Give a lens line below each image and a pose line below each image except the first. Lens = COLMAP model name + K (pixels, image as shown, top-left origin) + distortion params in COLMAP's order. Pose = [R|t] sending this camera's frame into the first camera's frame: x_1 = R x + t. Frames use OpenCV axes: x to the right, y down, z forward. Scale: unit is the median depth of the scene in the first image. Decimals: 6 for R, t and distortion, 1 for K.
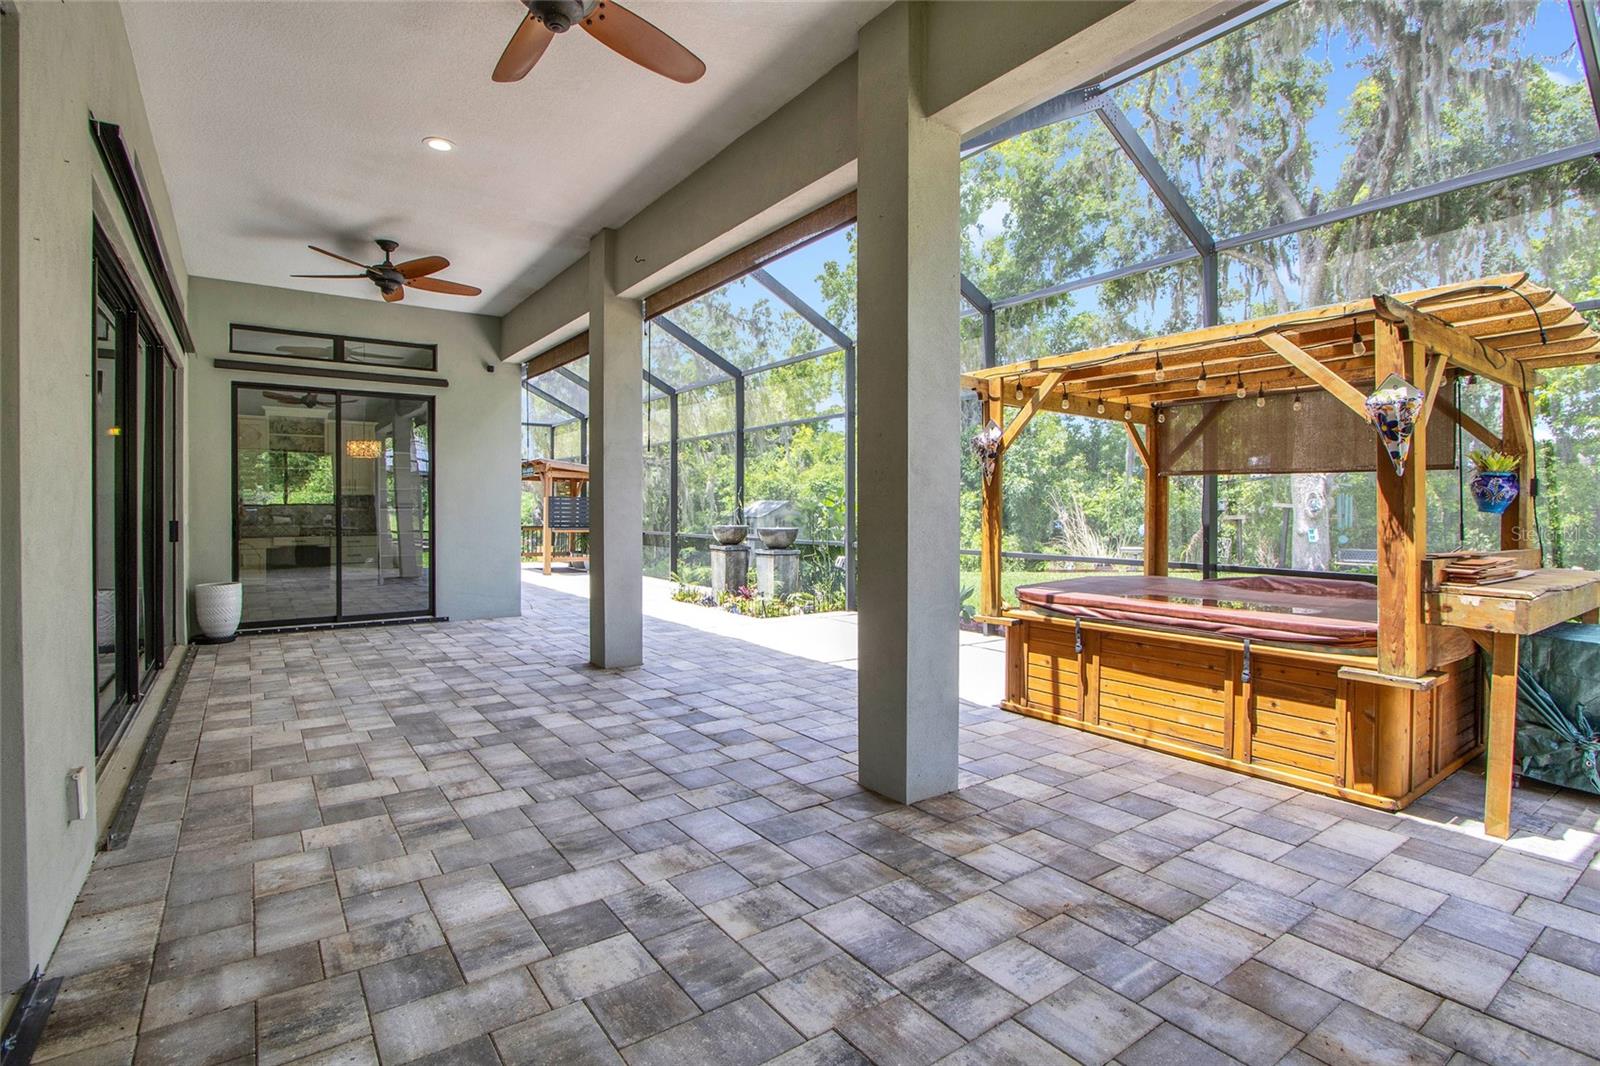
lens RADIAL K [[766.2, 0, 799.0], [0, 766.2, 528.8], [0, 0, 1]] dist [-0.024634, 0.004174]
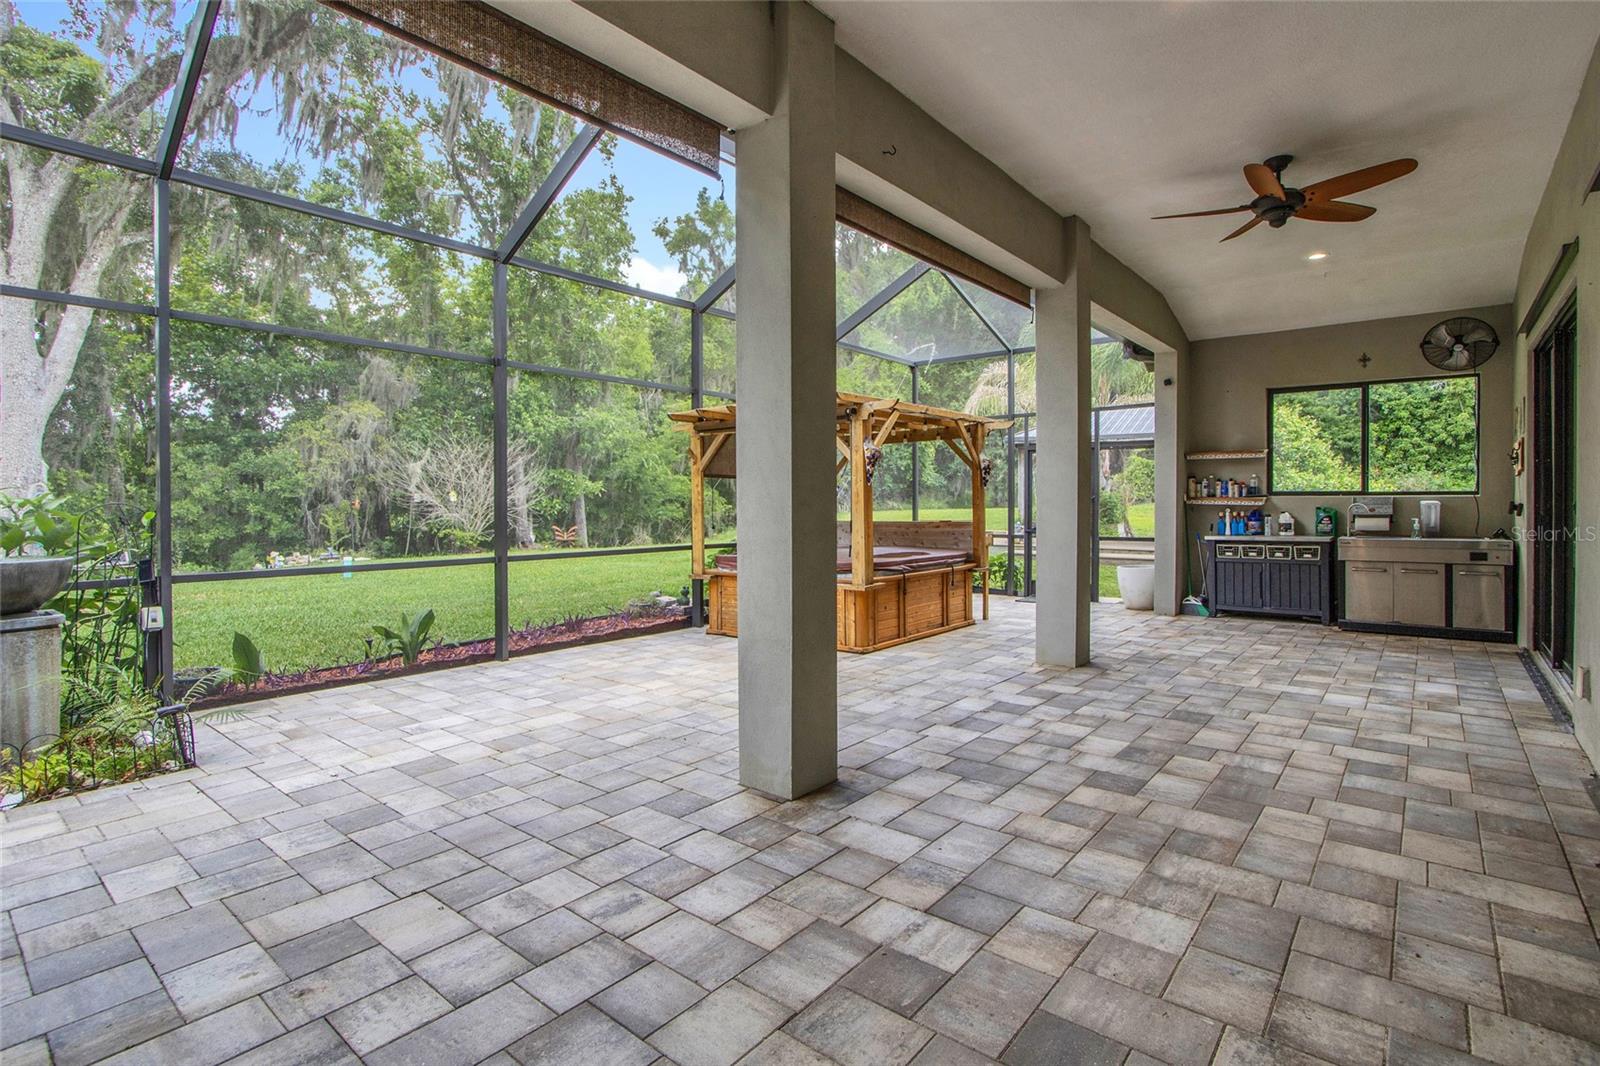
lens RADIAL K [[766.2, 0, 798.0], [0, 766.2, 498.0], [0, 0, 1]] dist [-0.024634, 0.004174]
pose [[-0.246990, 0.005986, 0.968999, -1.264822], [0.024141, 0.999709, -0.000023, -0.050236], [-0.968717, 0.023387, -0.247063, 1.809302]]
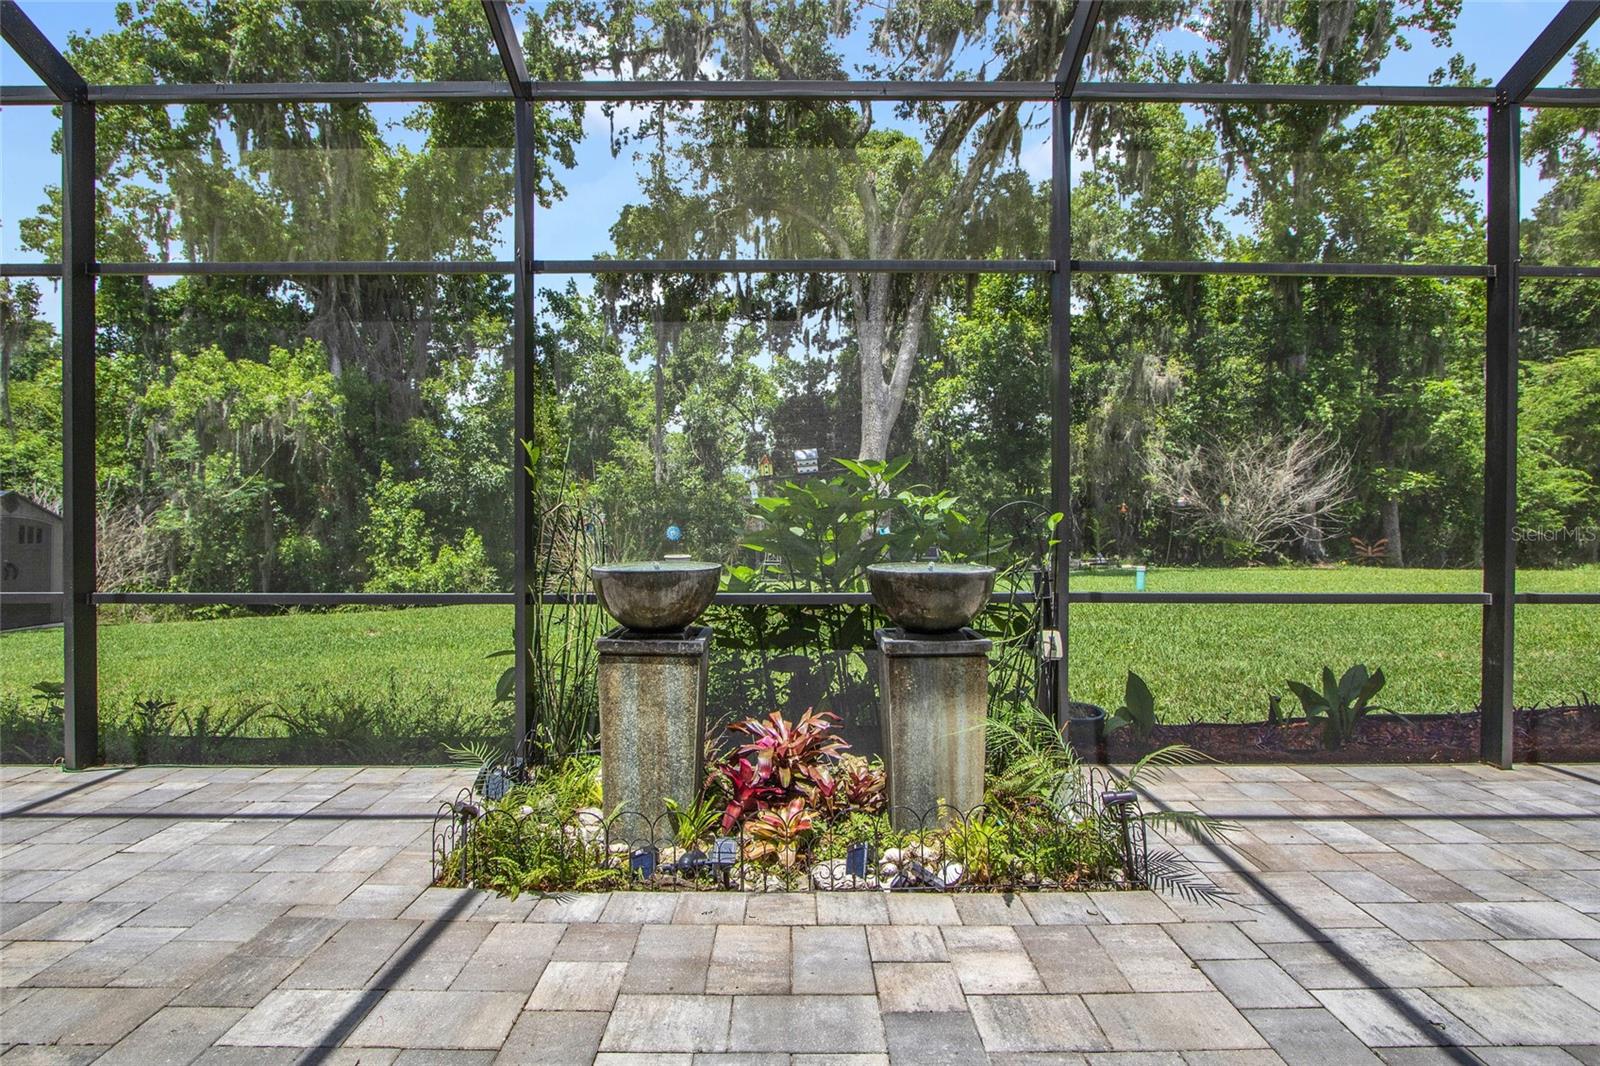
lens RADIAL K [[766.2, 0, 800.1], [0, 766.2, 523.6], [0, 0, 1]] dist [-0.024634, 0.004174]
pose [[0.585503, -0.015763, 0.810517, -1.175209], [0.013296, 0.999863, 0.009840, -0.050926], [-0.810561, 0.005015, 0.585633, 1.889565]]
